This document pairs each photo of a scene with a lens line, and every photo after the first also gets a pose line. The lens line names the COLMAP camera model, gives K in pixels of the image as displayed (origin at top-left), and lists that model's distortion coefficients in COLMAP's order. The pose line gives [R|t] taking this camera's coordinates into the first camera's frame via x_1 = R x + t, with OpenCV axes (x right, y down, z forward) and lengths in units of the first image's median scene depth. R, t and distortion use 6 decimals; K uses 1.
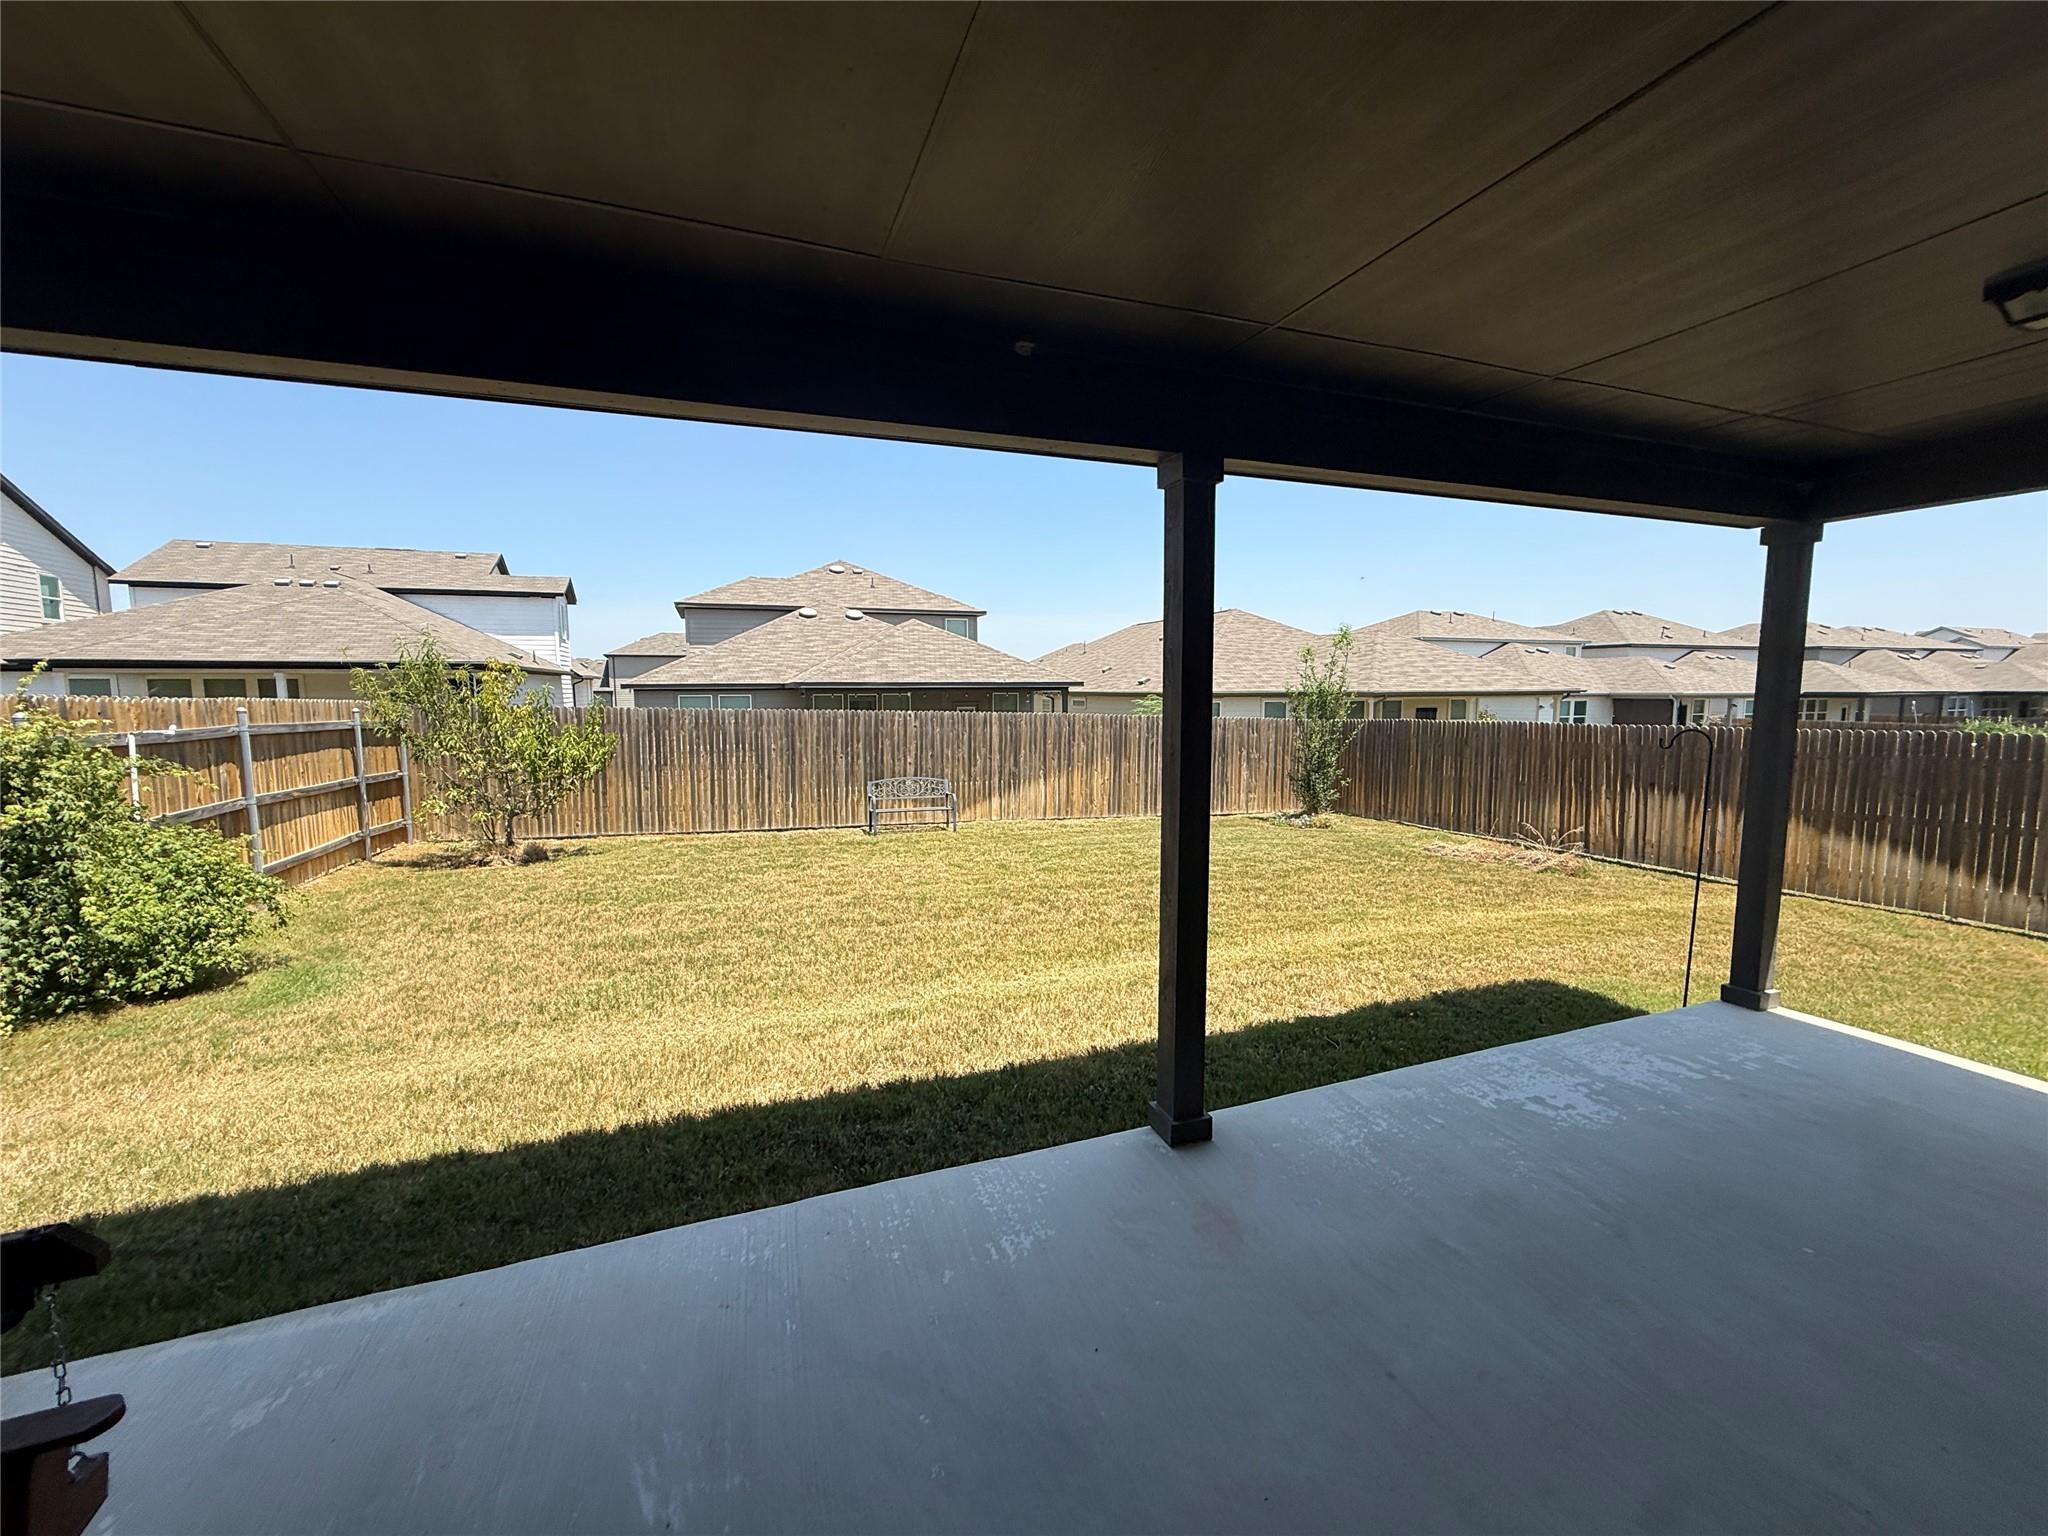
lens RADIAL K [[823.5, 0, 1020.2], [0, 823.5, 764.0], [0, 0, 1]] dist [0.000499, 0.000136]
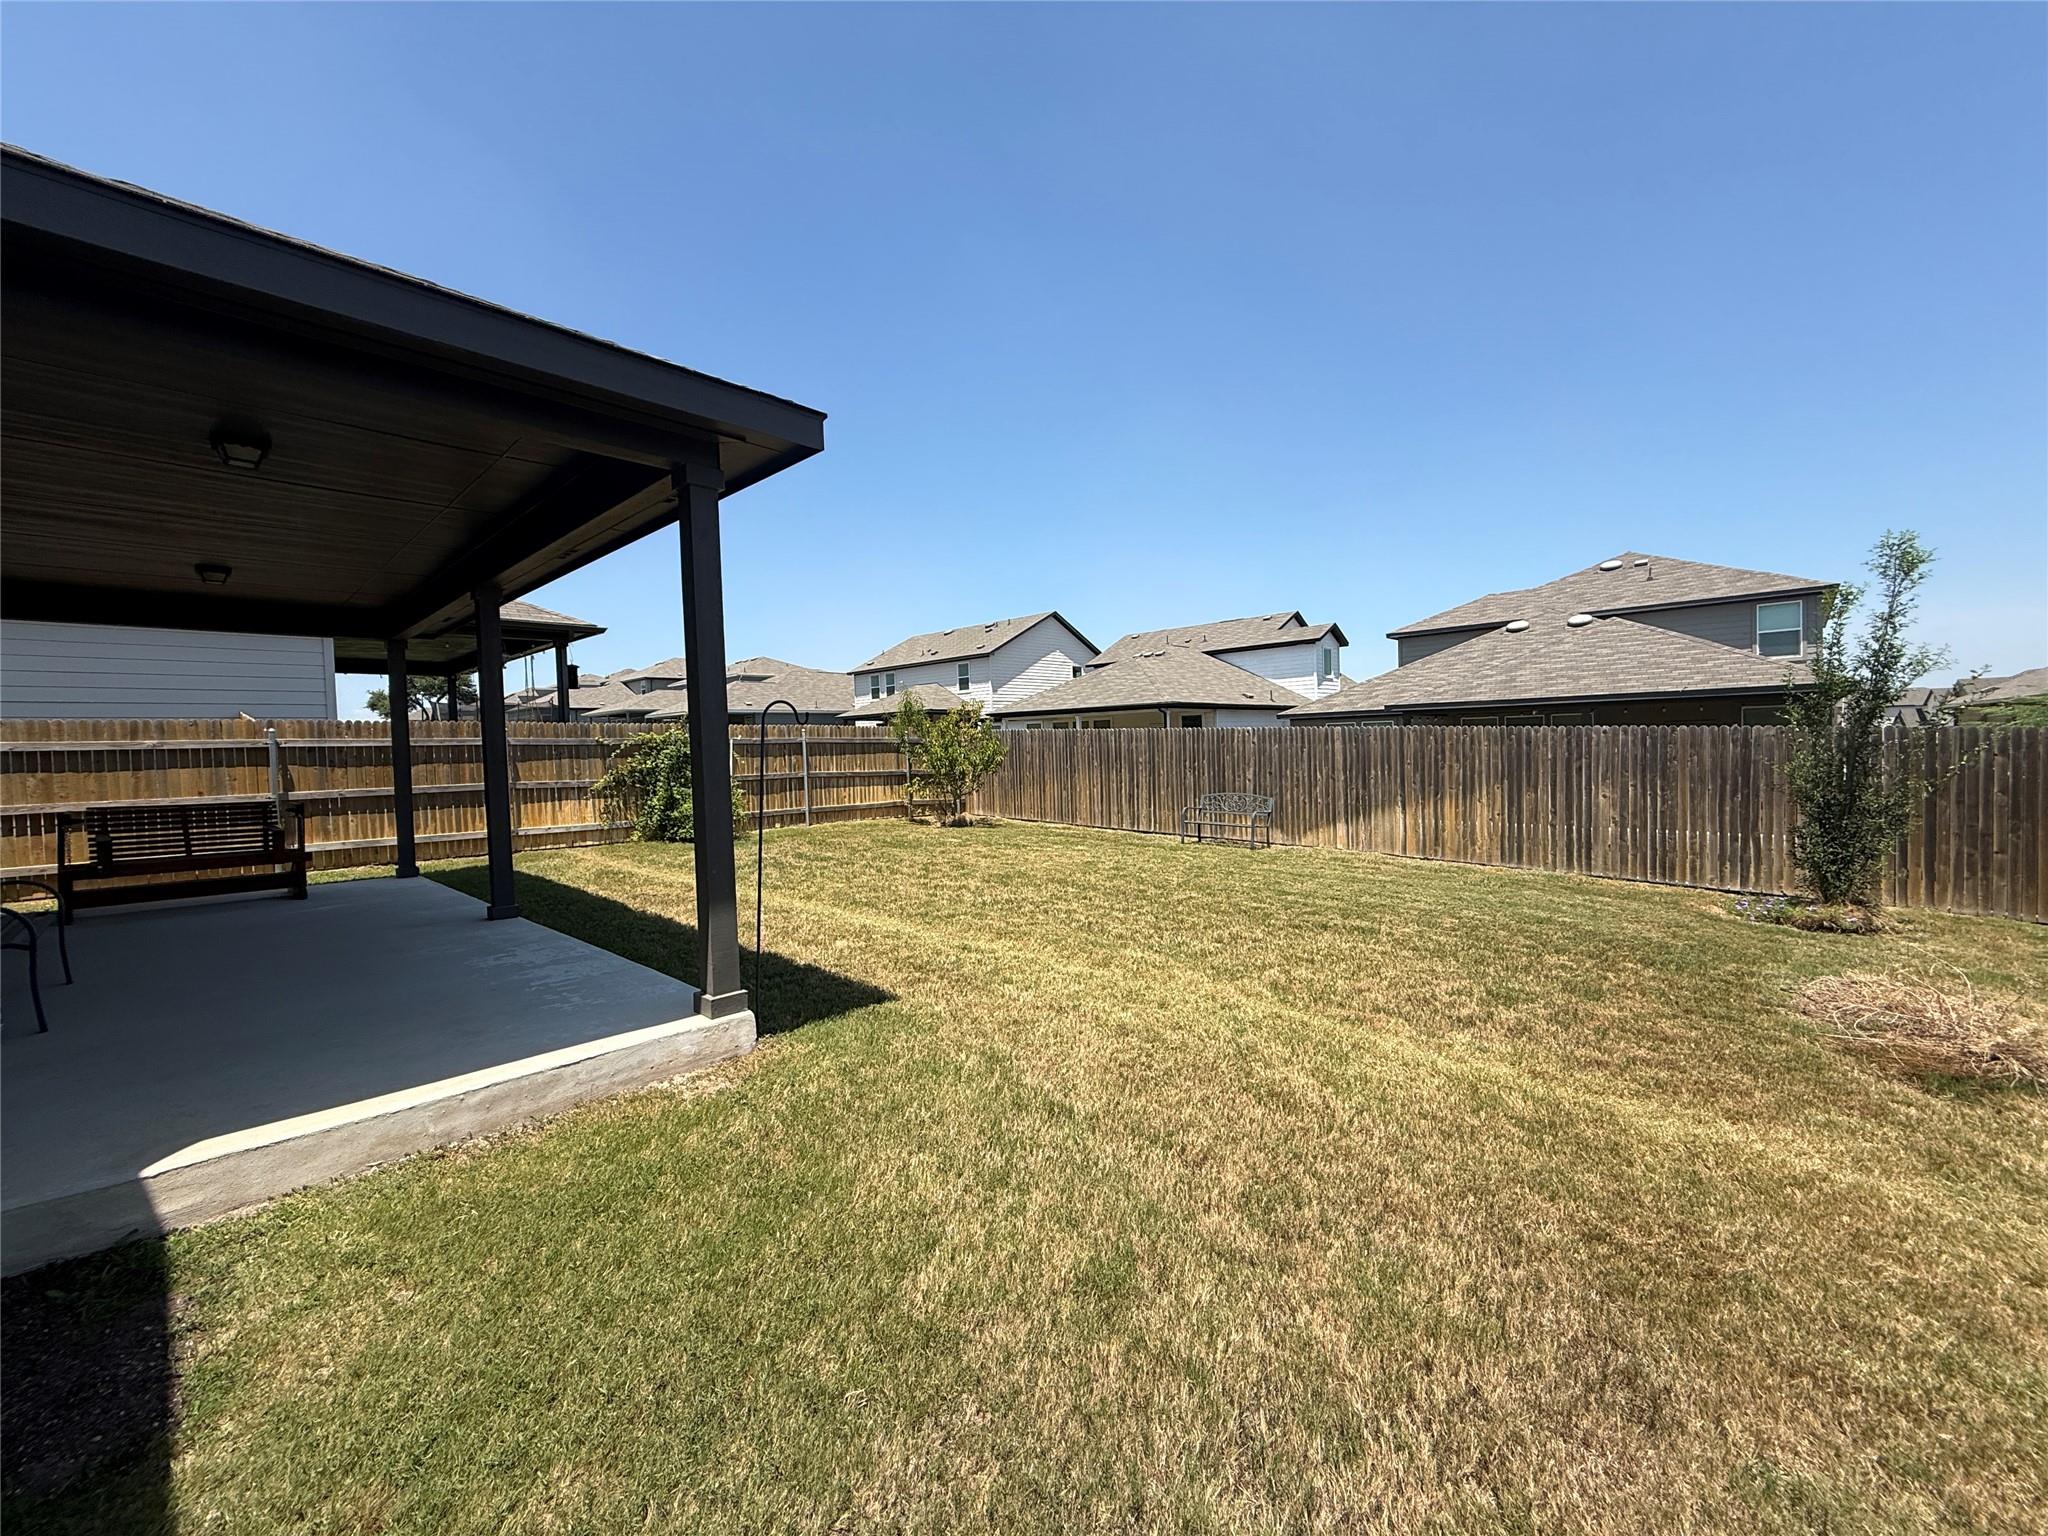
lens RADIAL K [[823.5, 0, 1022.5], [0, 823.5, 773.0], [0, 0, 1]] dist [0.000499, 0.000136]
pose [[0.434996, 0.023688, -0.900121, 0.596272], [-0.056373, 0.998409, -0.000968, 0.006541], [0.898666, 0.051163, 0.435640, 0.294101]]
